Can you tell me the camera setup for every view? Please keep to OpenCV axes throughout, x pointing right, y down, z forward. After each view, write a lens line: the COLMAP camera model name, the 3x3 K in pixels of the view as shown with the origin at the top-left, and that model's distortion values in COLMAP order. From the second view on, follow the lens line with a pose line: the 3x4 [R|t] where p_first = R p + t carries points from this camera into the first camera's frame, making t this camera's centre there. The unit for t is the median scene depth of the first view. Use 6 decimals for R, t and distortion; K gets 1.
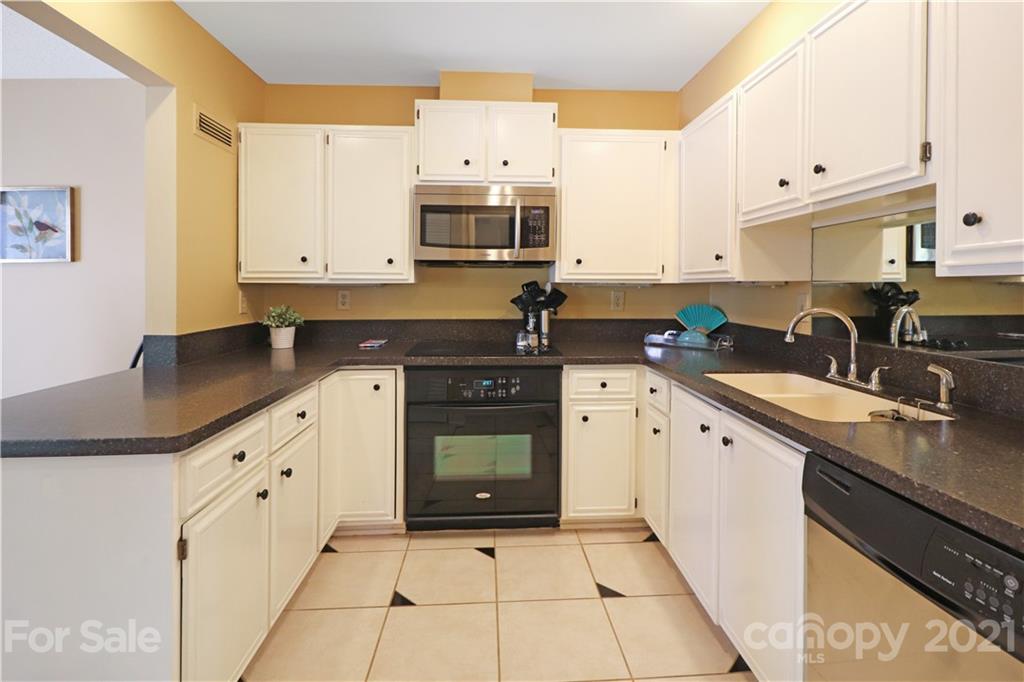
lens RADIAL K [[490.3, 0, 514.4], [0, 490.3, 290.5], [0, 0, 1]] dist [-0.000934, -0.000110]
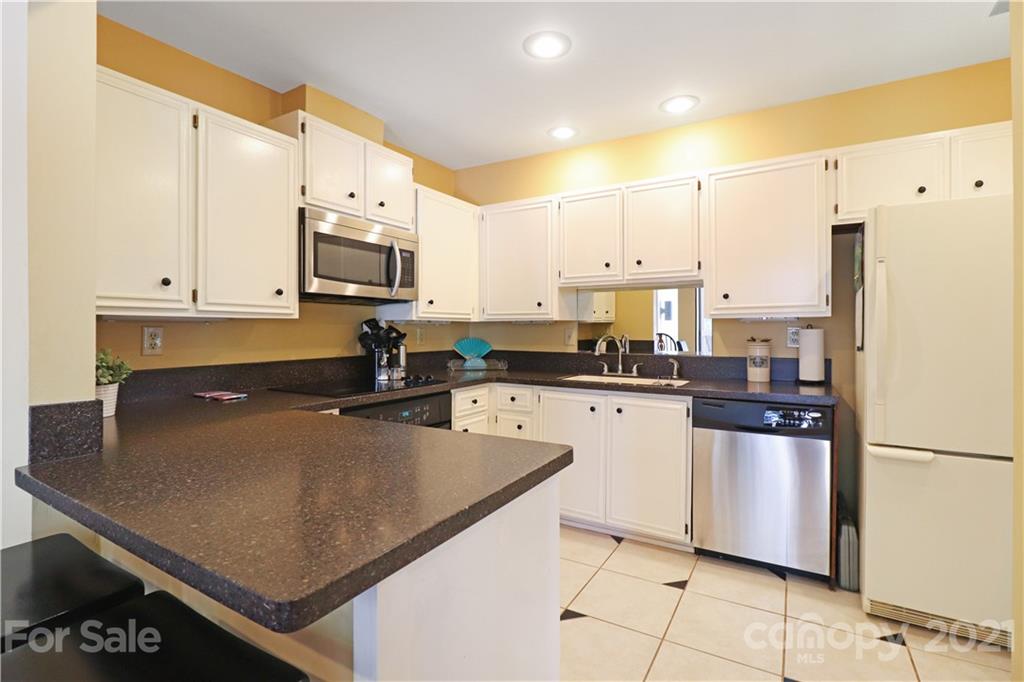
lens RADIAL K [[483.6, 0, 511.7], [0, 483.6, 328.4], [0, 0, 1]] dist [-0.000326, 0.000024]
pose [[0.559618, -0.002124, 0.828748, -0.711166], [0.008997, 0.999953, -0.003512, 0.008904], [-0.828702, 0.009422, 0.559611, 0.203760]]
